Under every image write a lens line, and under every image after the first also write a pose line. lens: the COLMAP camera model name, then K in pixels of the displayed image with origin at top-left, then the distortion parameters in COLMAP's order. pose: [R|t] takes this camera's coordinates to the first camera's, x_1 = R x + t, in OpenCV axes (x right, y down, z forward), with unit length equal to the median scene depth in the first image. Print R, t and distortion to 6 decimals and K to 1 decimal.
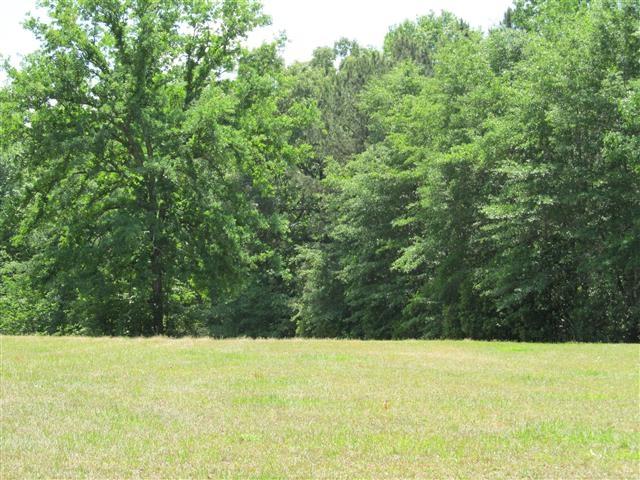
lens RADIAL K [[1436.8, 0, 320.0], [0, 1436.8, 240.3], [0, 0, 1]] dist [-0.104085, 0.000000]
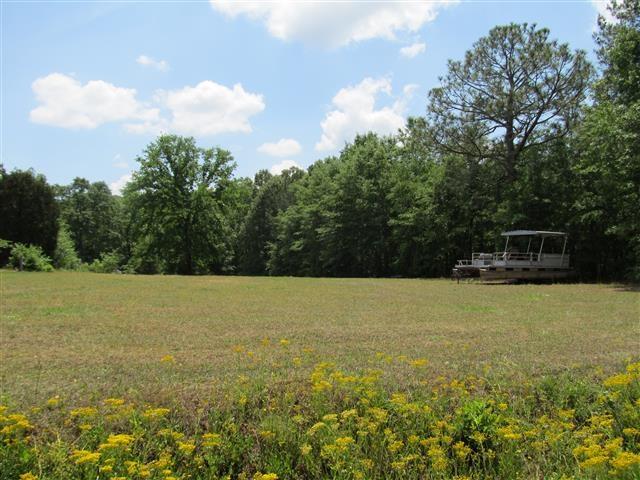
lens RADIAL K [[524.3, 0, 320.1], [0, 524.3, 238.8], [0, 0, 1]] dist [-0.043198, -0.000144]
pose [[0.999989, -0.000092, 0.004713, 0.105661], [0.000112, 0.999991, -0.004191, 0.001648], [-0.004713, 0.004192, 0.999980, 0.014514]]
